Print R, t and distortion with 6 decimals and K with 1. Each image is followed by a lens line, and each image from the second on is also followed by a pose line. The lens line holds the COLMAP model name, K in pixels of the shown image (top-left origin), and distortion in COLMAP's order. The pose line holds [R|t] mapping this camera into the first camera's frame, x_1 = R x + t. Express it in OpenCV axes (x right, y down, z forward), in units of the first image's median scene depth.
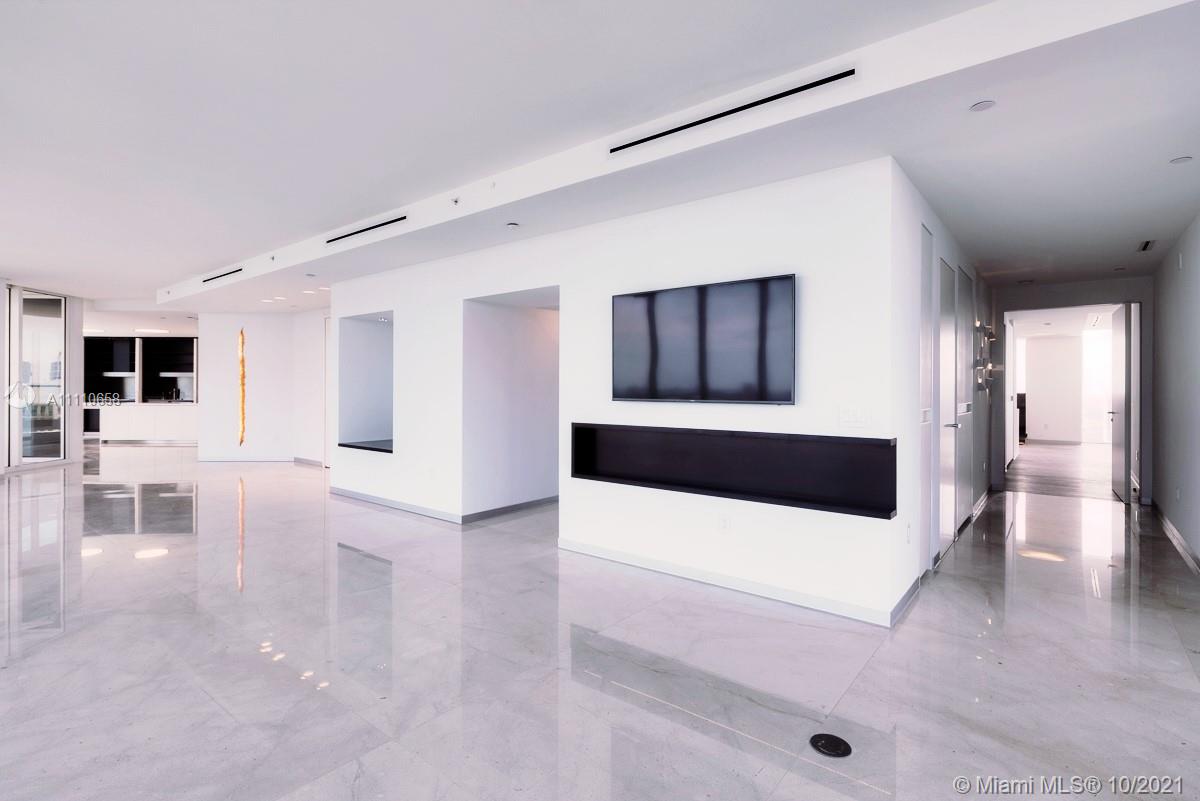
lens RADIAL K [[580.4, 0, 589.4], [0, 580.4, 383.9], [0, 0, 1]] dist [0.006336, -0.004372]
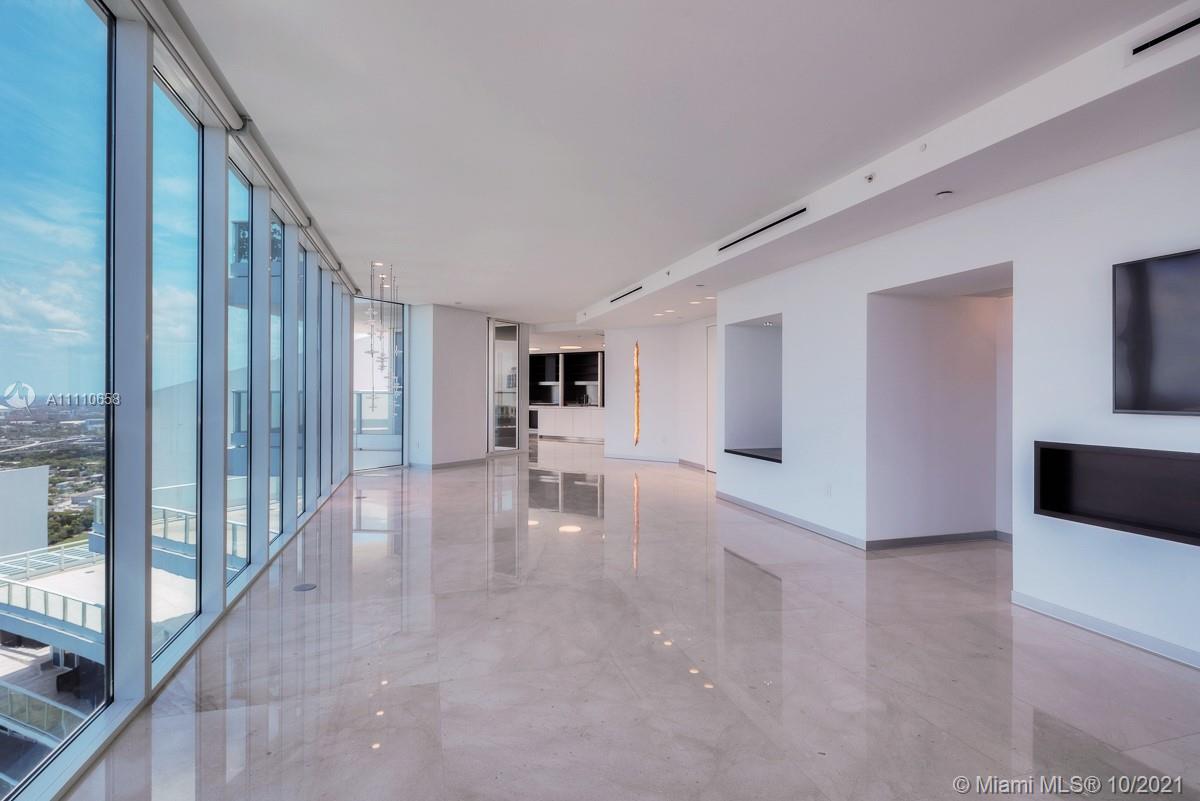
lens RADIAL K [[580.4, 0, 589.3], [0, 580.4, 382.0], [0, 0, 1]] dist [0.006336, -0.004372]
pose [[0.823284, -0.009293, -0.567554, -0.055385], [0.000265, 0.999872, -0.015987, 0.001604], [0.567630, 0.013011, 0.823181, 0.035199]]
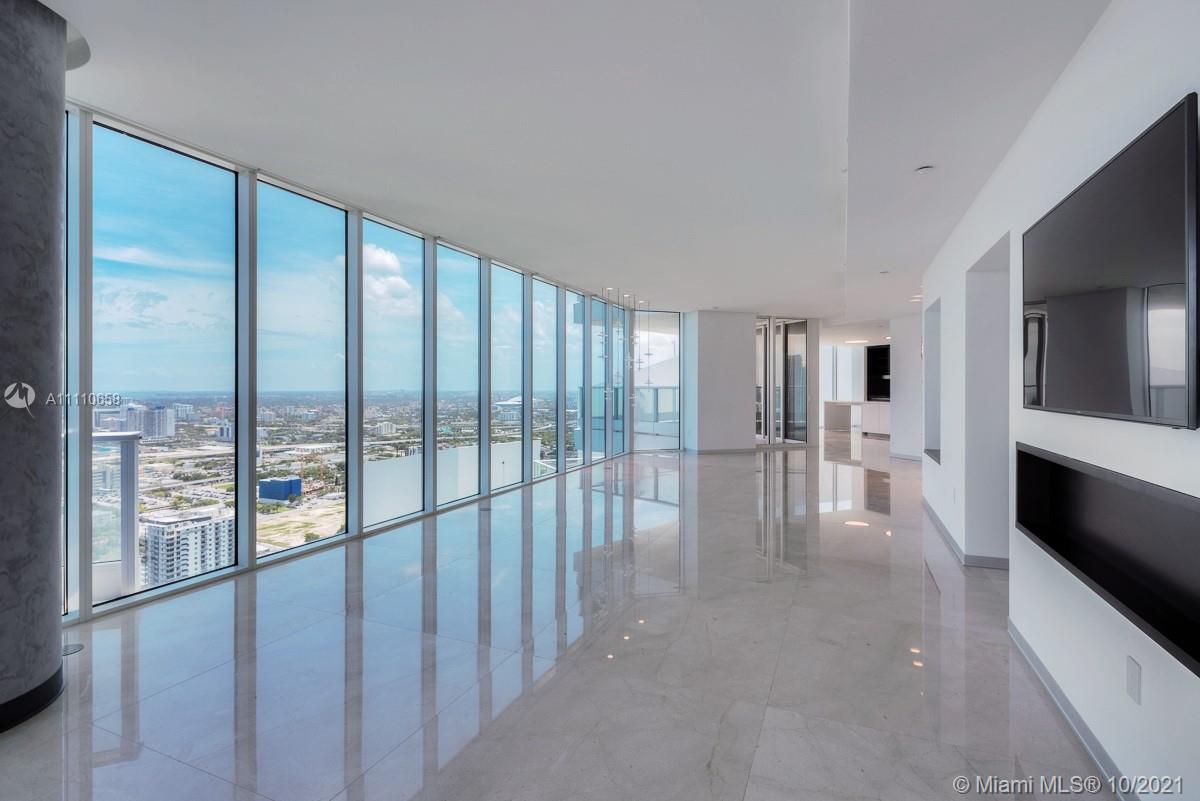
lens RADIAL K [[580.4, 0, 594.9], [0, 580.4, 391.4], [0, 0, 1]] dist [0.006336, -0.004372]
pose [[0.280196, 0.004877, -0.959930, 0.326442], [0.004549, 0.999969, 0.006408, 0.003448], [0.959932, -0.006163, 0.280165, 0.269943]]
